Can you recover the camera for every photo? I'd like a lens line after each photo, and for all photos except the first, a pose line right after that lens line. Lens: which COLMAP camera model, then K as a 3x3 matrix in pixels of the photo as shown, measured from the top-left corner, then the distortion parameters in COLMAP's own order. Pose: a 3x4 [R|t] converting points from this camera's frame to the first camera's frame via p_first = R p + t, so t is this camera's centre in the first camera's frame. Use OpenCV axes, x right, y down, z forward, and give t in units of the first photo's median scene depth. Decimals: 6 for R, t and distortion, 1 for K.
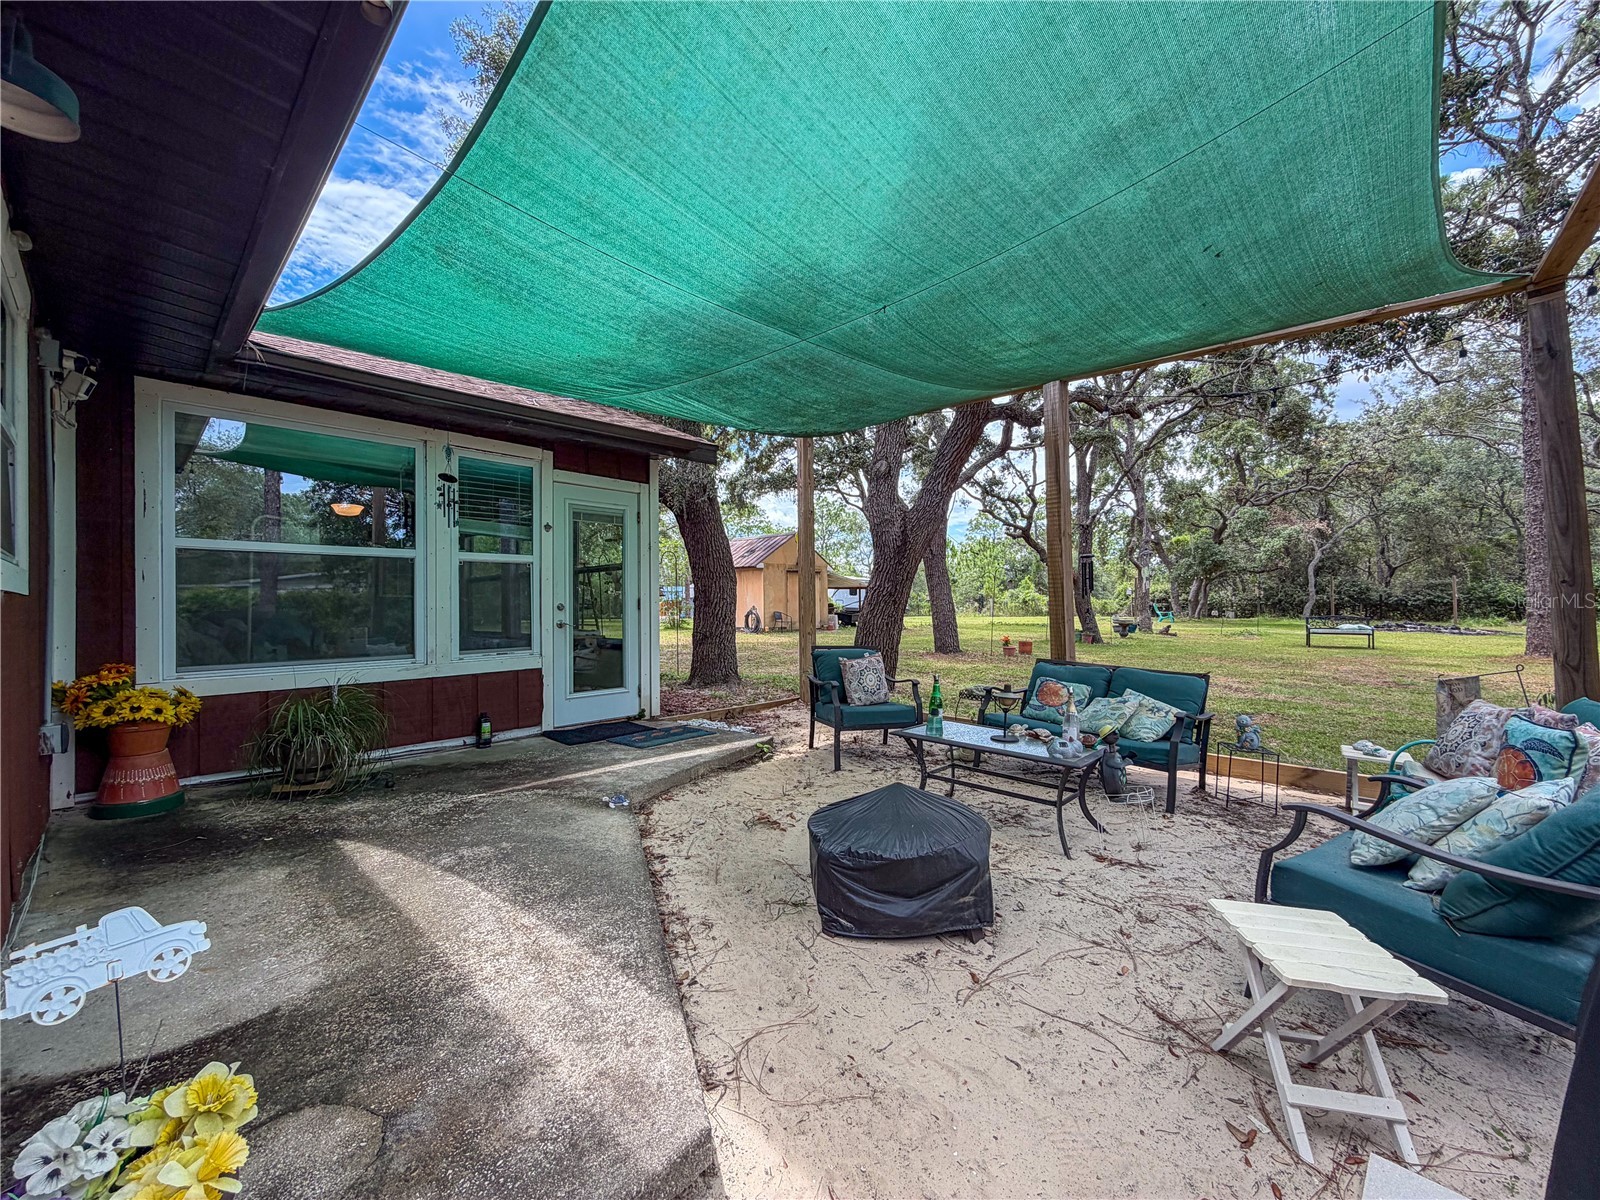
lens RADIAL K [[635.5, 0, 800.5], [0, 635.5, 603.4], [0, 0, 1]] dist [-0.000208, 0.000108]
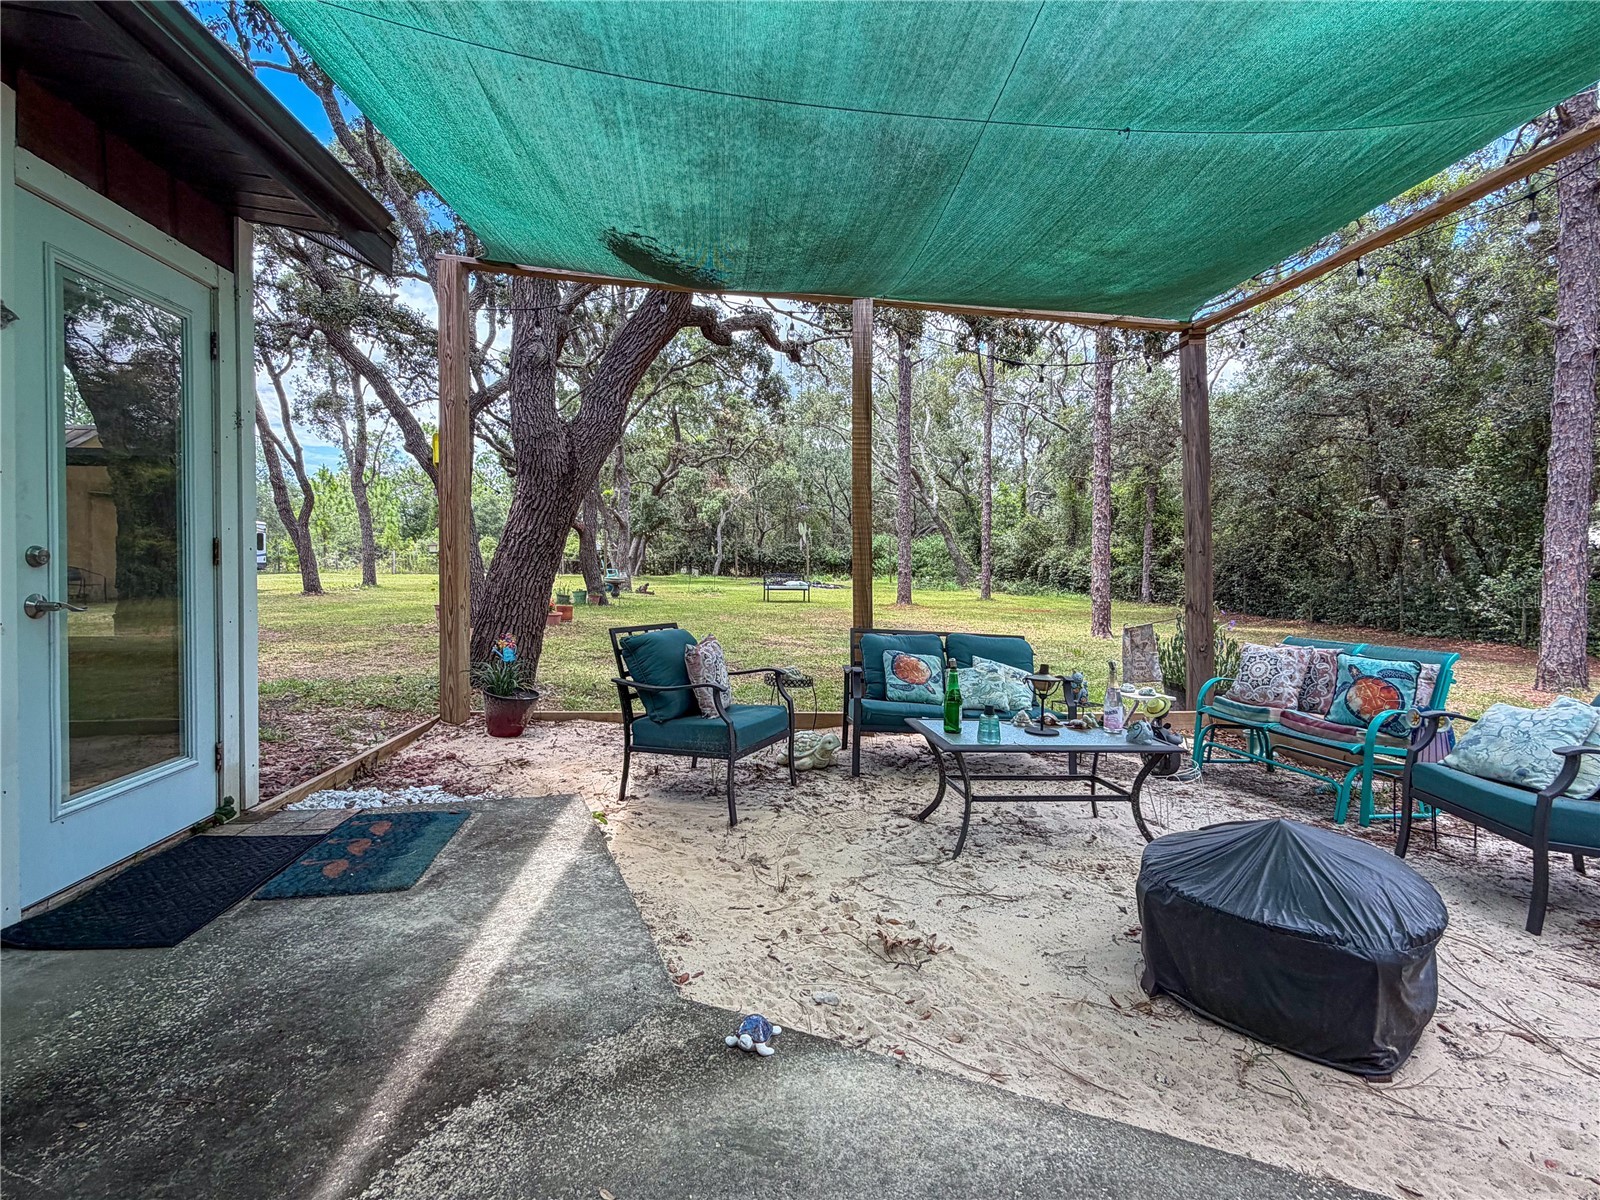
lens RADIAL K [[735.5, 0, 812.7], [0, 735.5, 573.4], [0, 0, 1]] dist [0.001672, 0.000191]
pose [[0.660756, -0.000164, 0.750601, -0.386815], [-0.015199, 0.999792, 0.013598, 0.002586], [-0.750447, -0.020394, 0.660616, 0.409321]]
